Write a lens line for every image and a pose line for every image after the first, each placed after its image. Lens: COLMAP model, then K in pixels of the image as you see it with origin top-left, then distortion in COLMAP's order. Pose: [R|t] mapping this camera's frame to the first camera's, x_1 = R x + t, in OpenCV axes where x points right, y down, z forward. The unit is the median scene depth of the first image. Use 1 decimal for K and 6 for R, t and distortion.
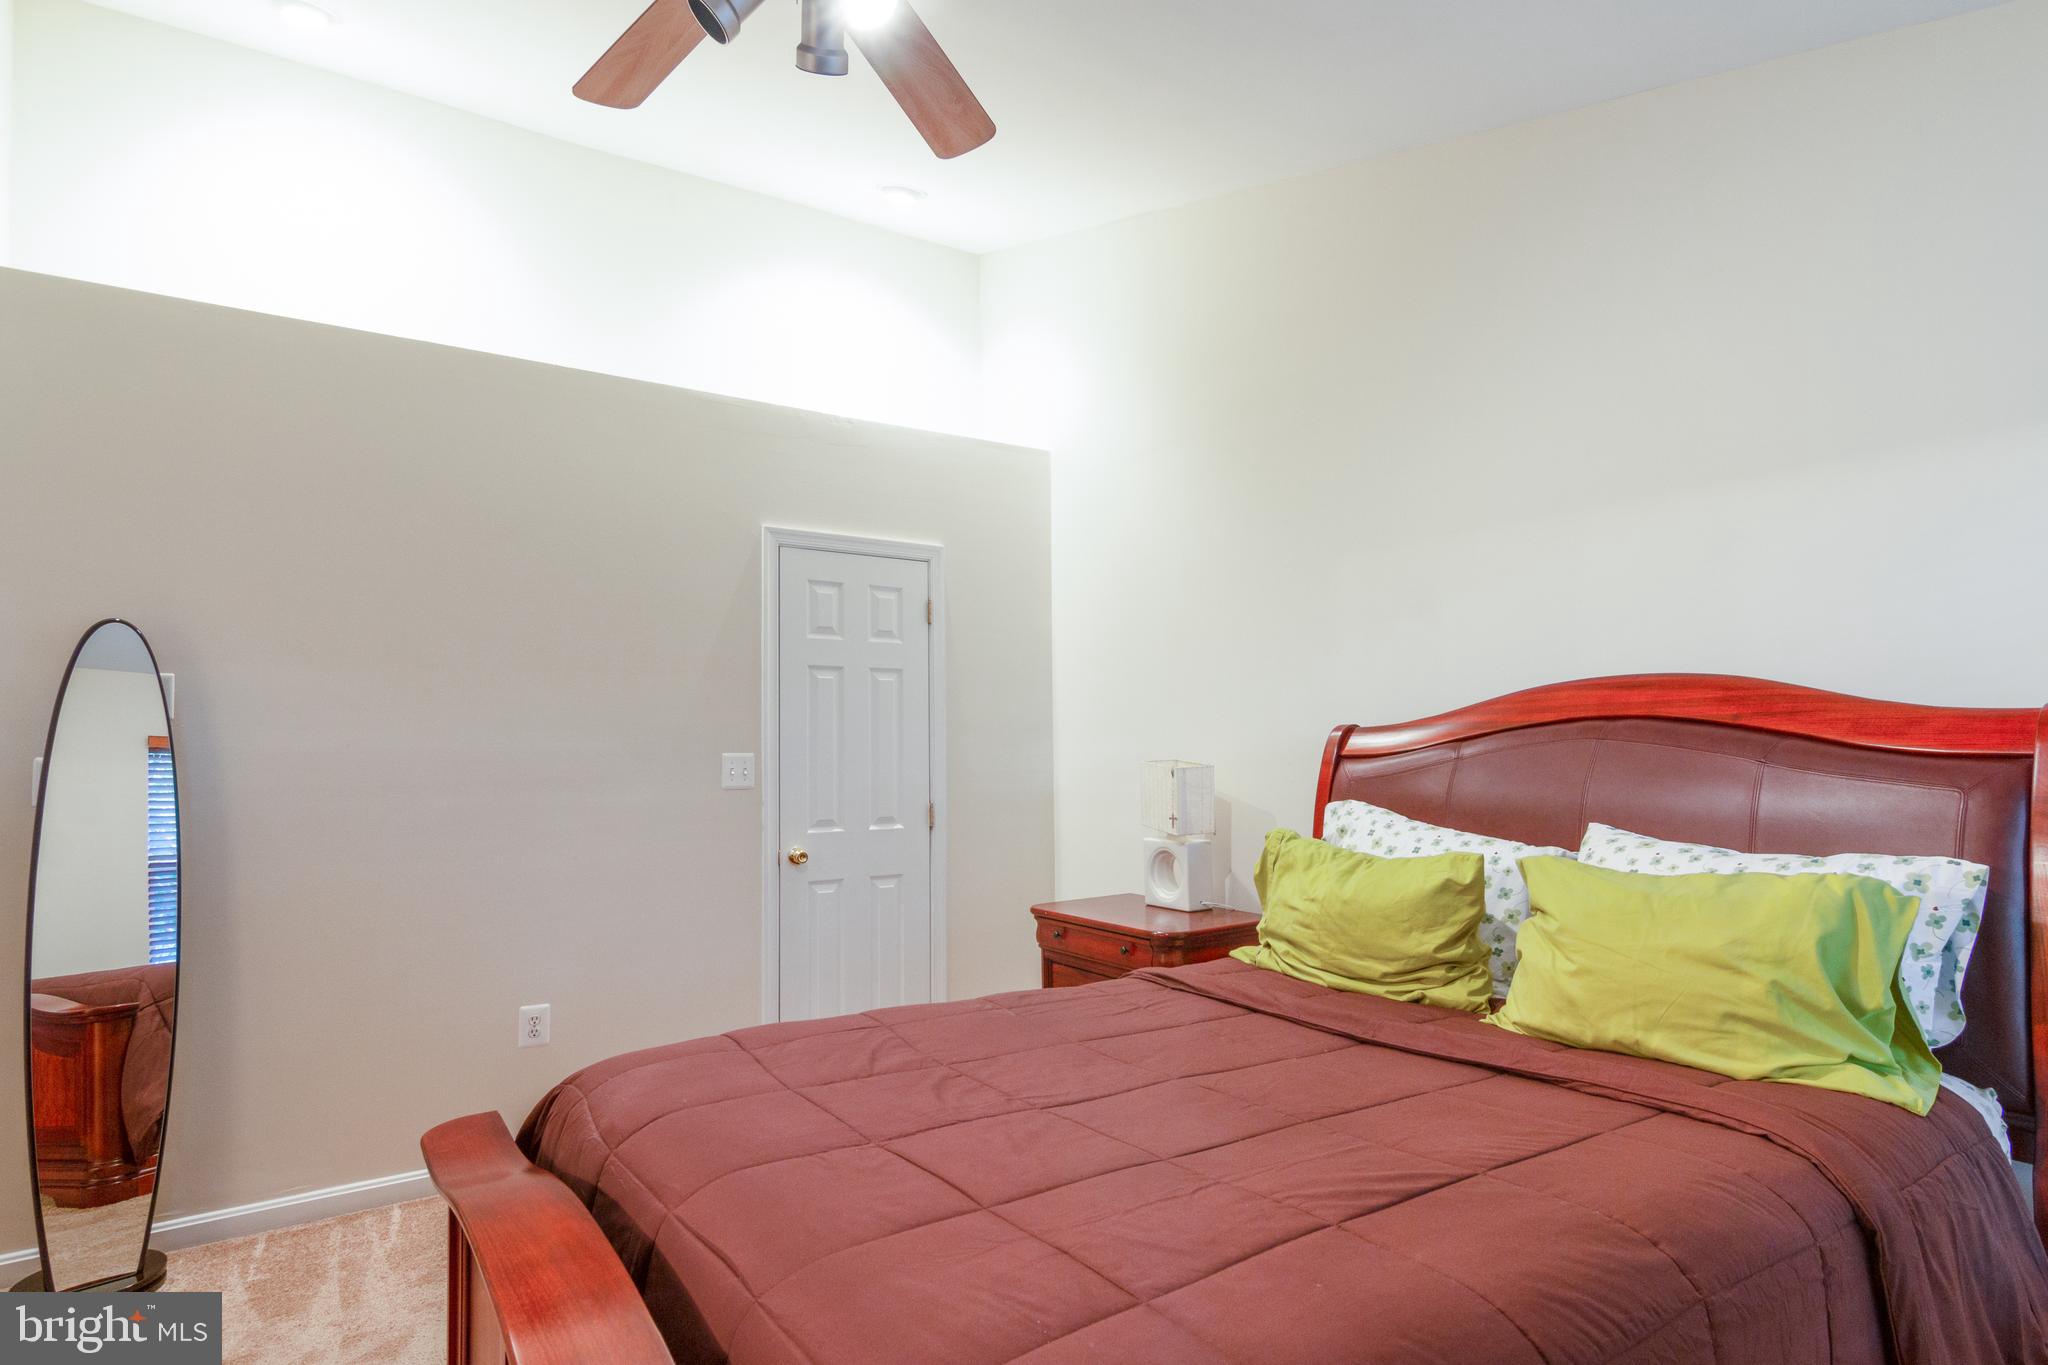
lens RADIAL K [[1100.0, 0, 995.0], [0, 1100.0, 711.5], [0, 0, 1]] dist [-0.002102, 0.000353]
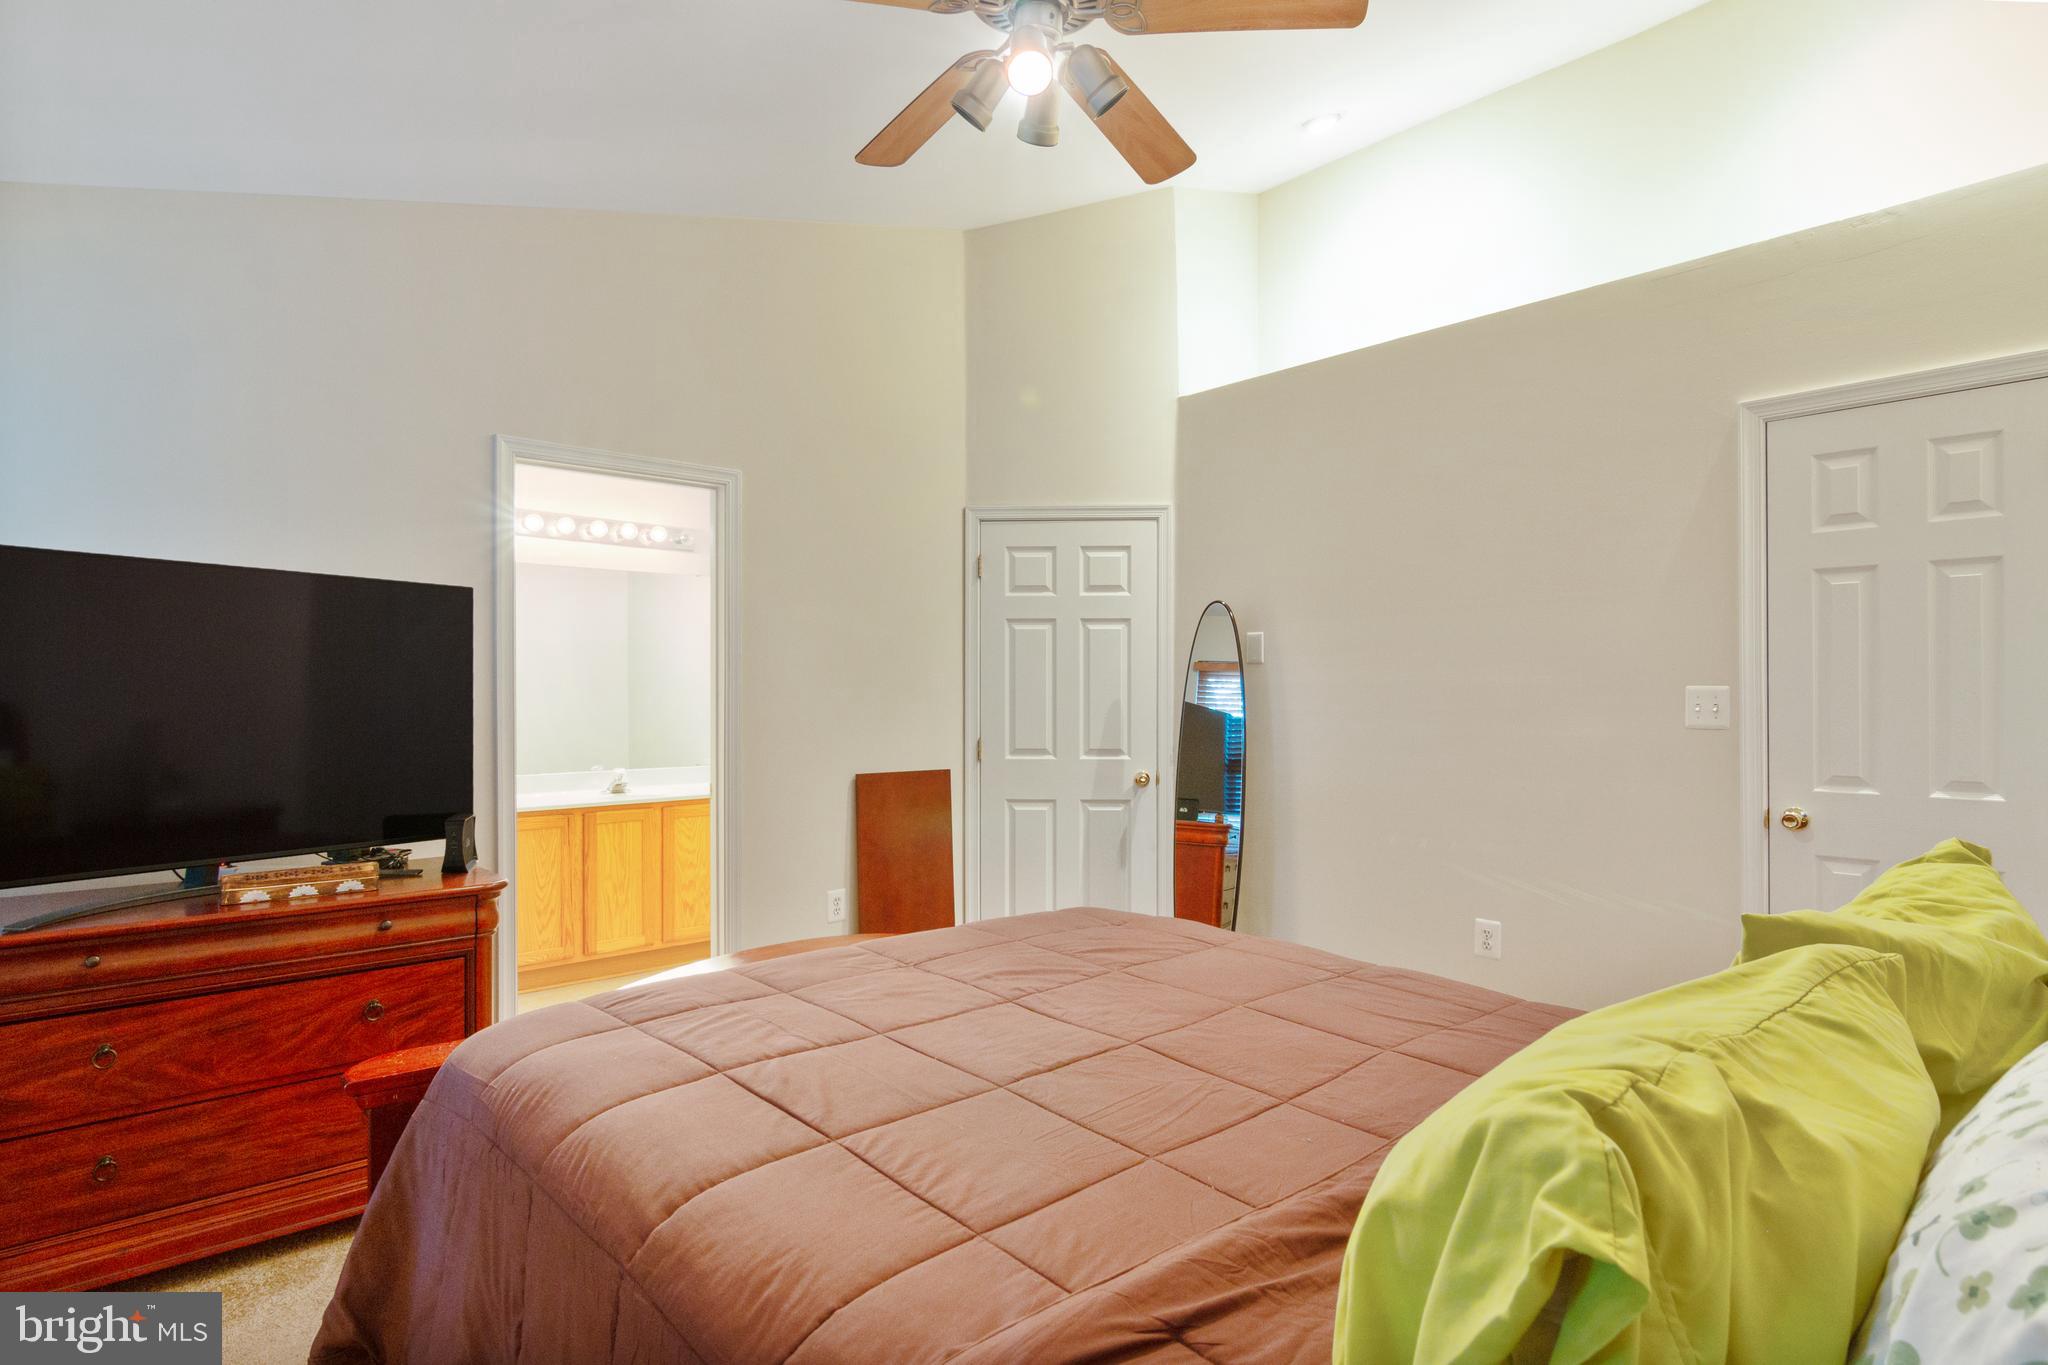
lens RADIAL K [[1069.5, 0, 1024.0], [0, 1069.5, 682.5], [0, 0, 1]] dist [-0.001385, 0.001048]
pose [[0.142825, 0.000359, -0.989748, 0.500961], [0.042384, 0.999080, 0.006478, 0.007959], [0.988840, -0.042874, 0.142679, 0.373177]]
